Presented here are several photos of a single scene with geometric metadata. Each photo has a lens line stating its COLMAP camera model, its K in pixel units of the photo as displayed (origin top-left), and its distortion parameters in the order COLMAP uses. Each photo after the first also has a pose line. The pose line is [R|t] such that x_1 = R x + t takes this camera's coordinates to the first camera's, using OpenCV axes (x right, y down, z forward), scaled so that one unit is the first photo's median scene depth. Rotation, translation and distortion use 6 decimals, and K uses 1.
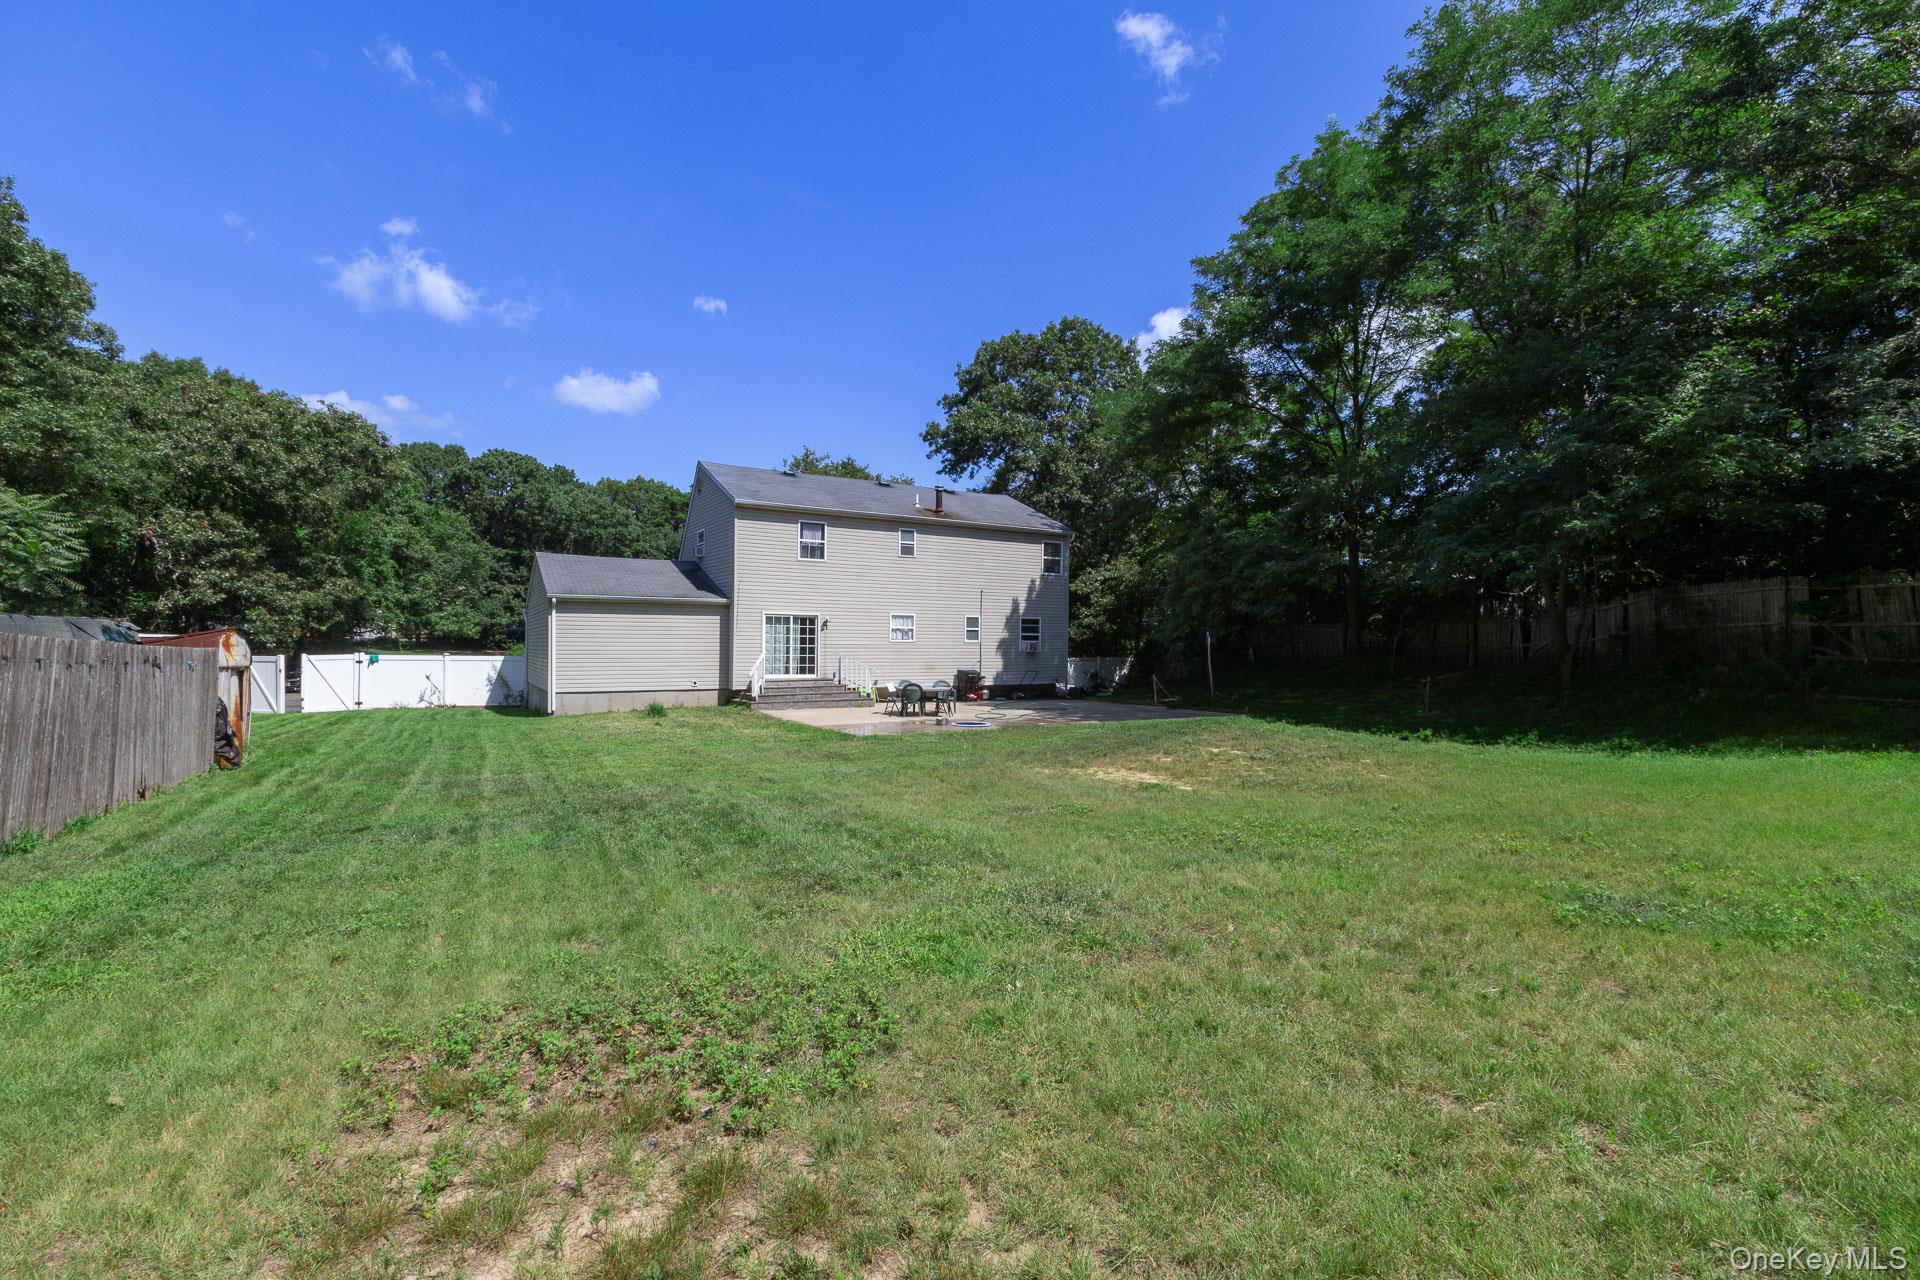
lens RADIAL K [[870.0, 0, 963.1], [0, 870.0, 647.9], [0, 0, 1]] dist [0.004529, 0.000615]
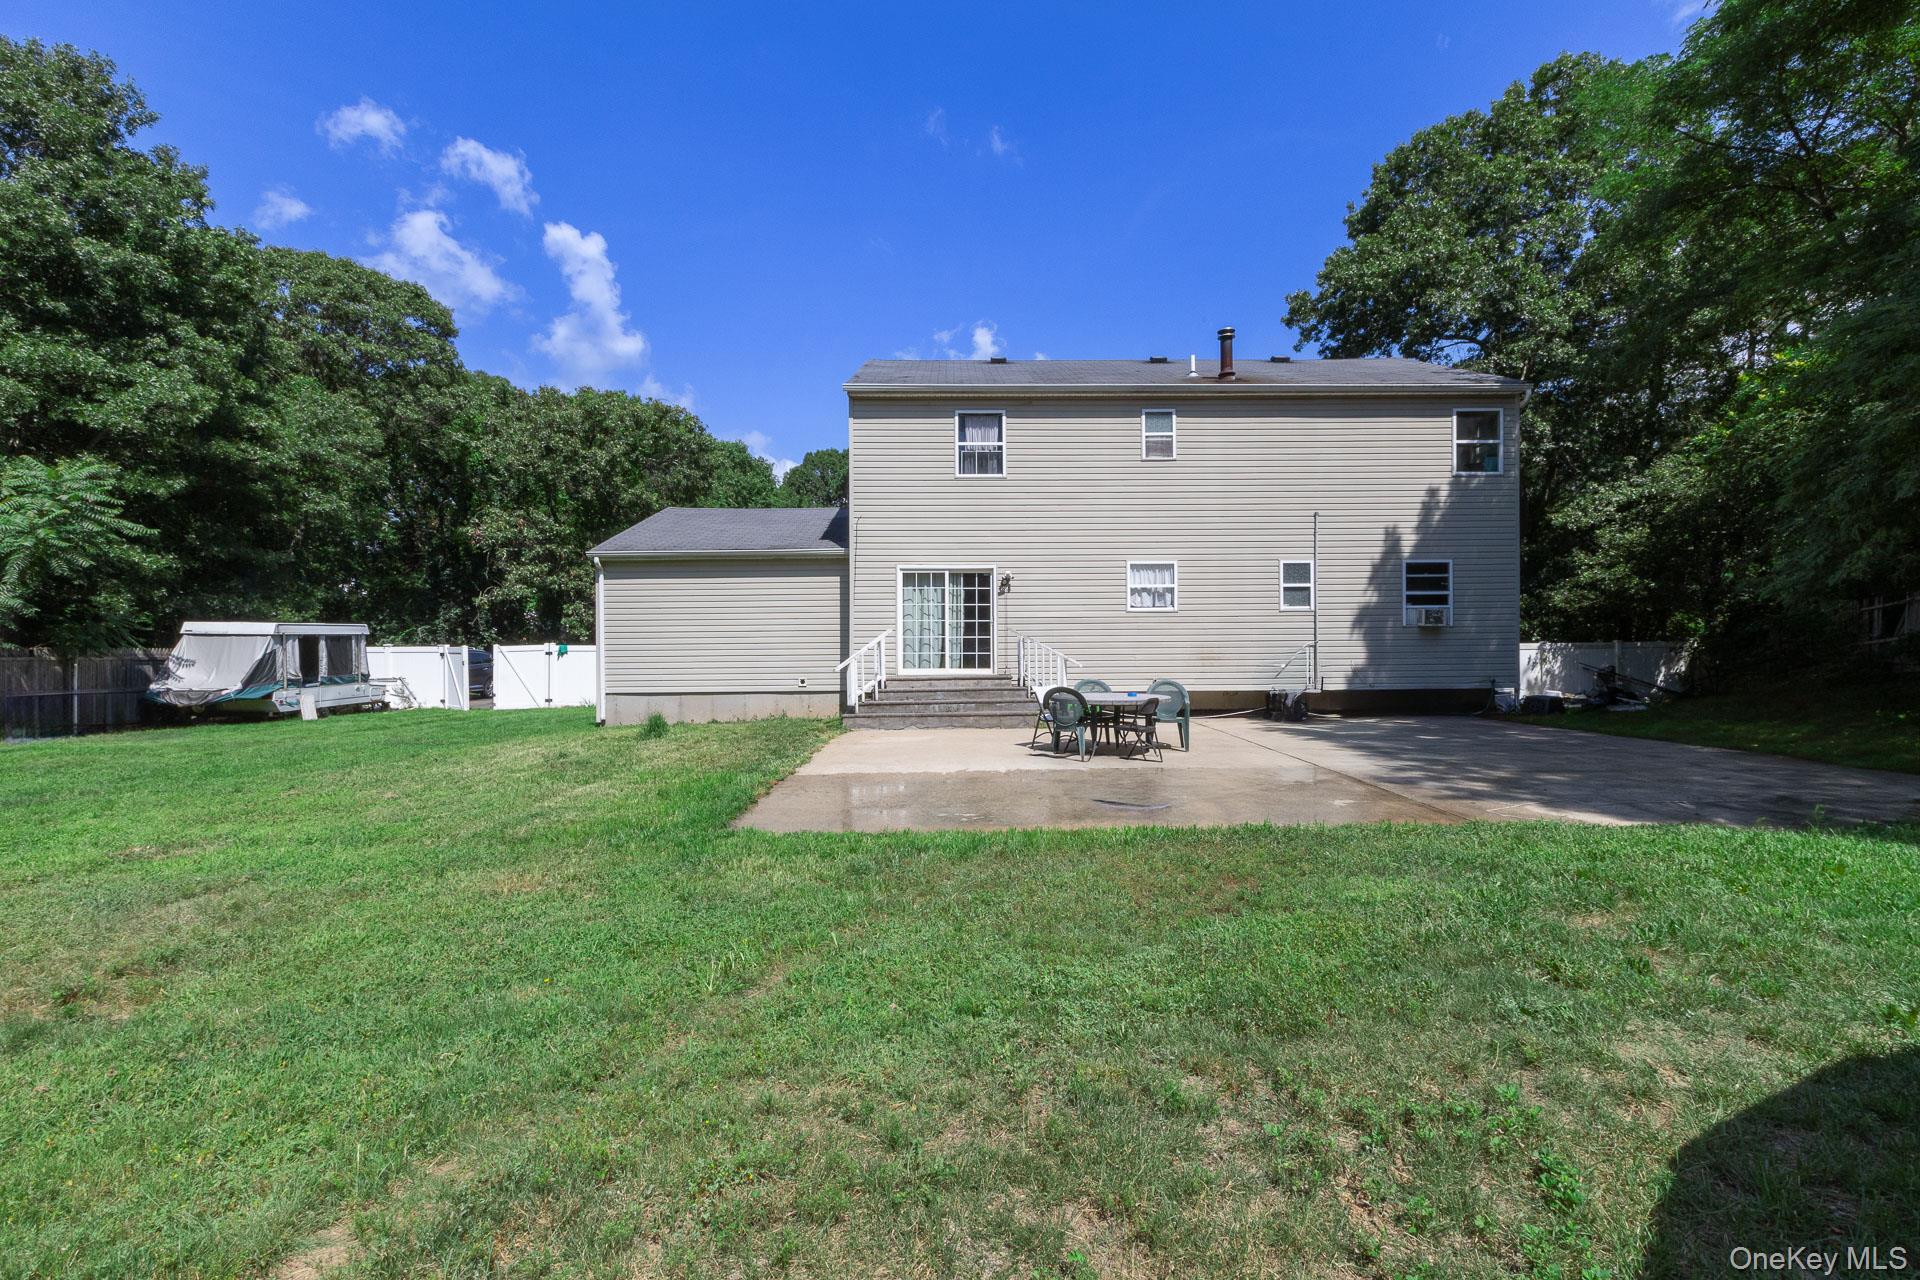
lens RADIAL K [[870.0, 0, 951.4], [0, 870.0, 634.9], [0, 0, 1]] dist [0.004529, 0.000615]
pose [[0.864566, -0.016663, -0.502243, 0.097417], [0.010058, 0.999824, -0.015858, 0.015268], [0.502418, 0.008659, 0.864581, 0.436574]]
